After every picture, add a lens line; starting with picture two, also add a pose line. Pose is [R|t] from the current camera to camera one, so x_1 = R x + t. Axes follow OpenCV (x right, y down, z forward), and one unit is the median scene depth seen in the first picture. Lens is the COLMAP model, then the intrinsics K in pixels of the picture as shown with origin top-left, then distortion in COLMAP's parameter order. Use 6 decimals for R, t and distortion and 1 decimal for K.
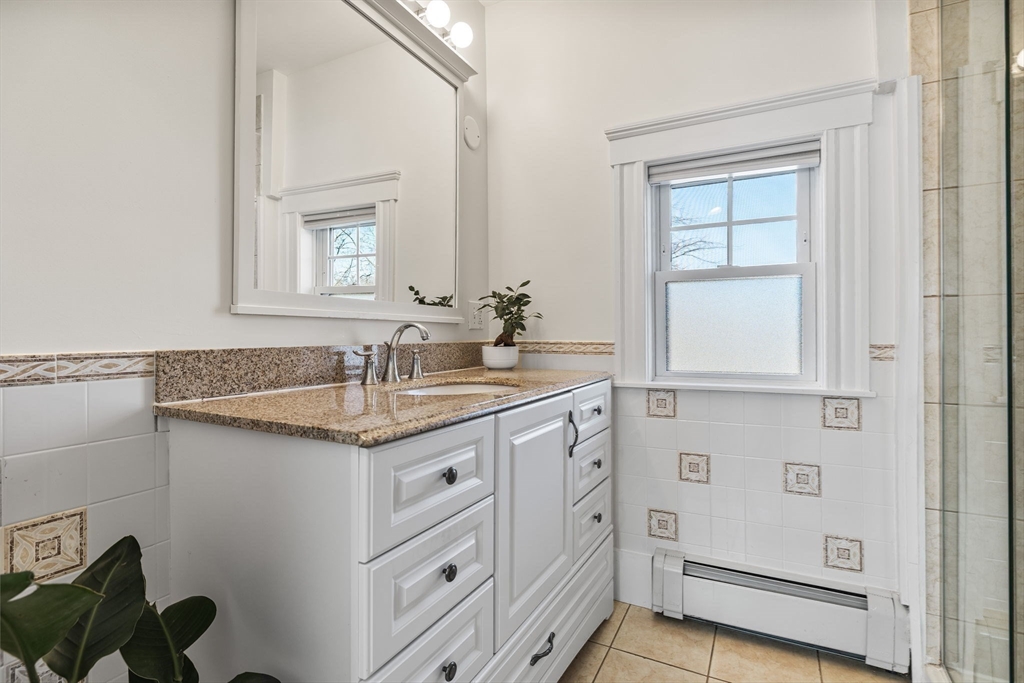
lens RADIAL K [[497.3, 0, 511.4], [0, 497.3, 335.2], [0, 0, 1]] dist [-0.002023, 0.000386]
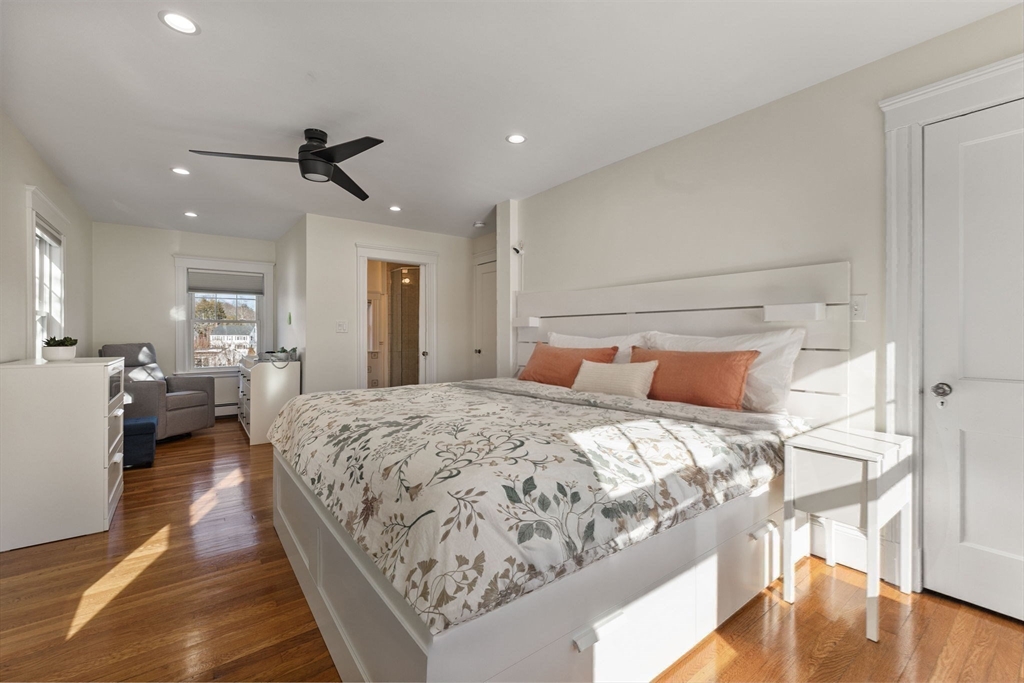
lens RADIAL K [[440.2, 0, 516.5], [0, 440.2, 333.0], [0, 0, 1]] dist [0.001077, 0.000732]
pose [[0.425630, -0.001773, 0.904896, -2.715487], [-0.004999, 0.999978, 0.004310, -0.093616], [-0.904884, -0.006358, 0.425611, -2.165294]]
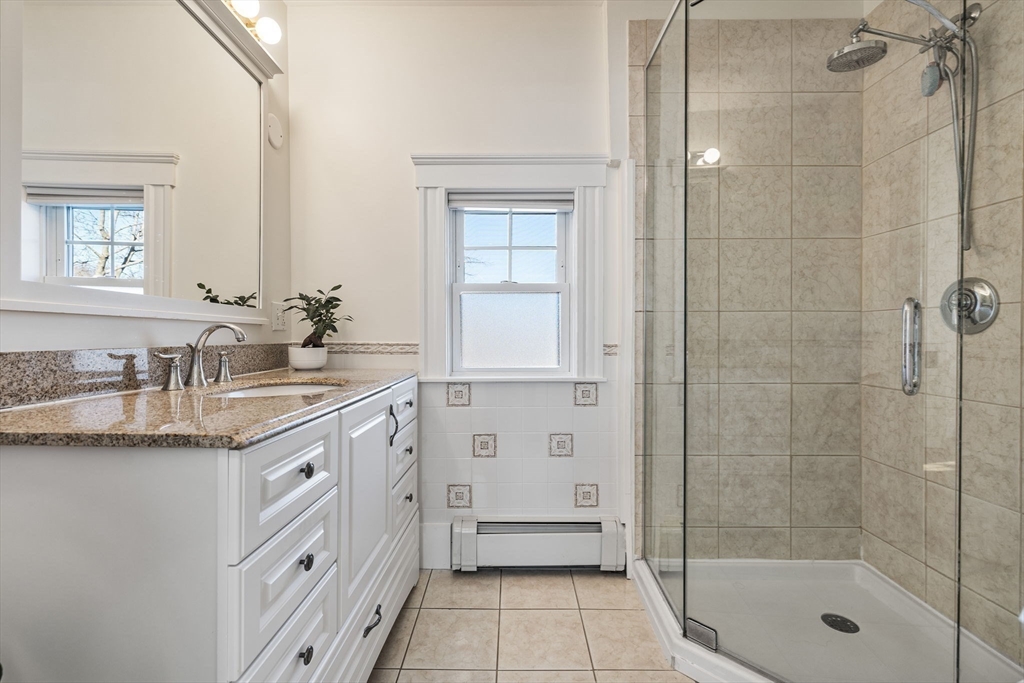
lens RADIAL K [[453.3, 0, 512.0], [0, 453.3, 341.5], [0, 0, 1]] dist [0.000146, 0.000325]
pose [[0.890872, -0.001201, 0.454253, -0.090241], [-0.003808, 0.999942, 0.010111, -0.001114], [-0.454238, -0.010738, 0.890816, -0.025544]]
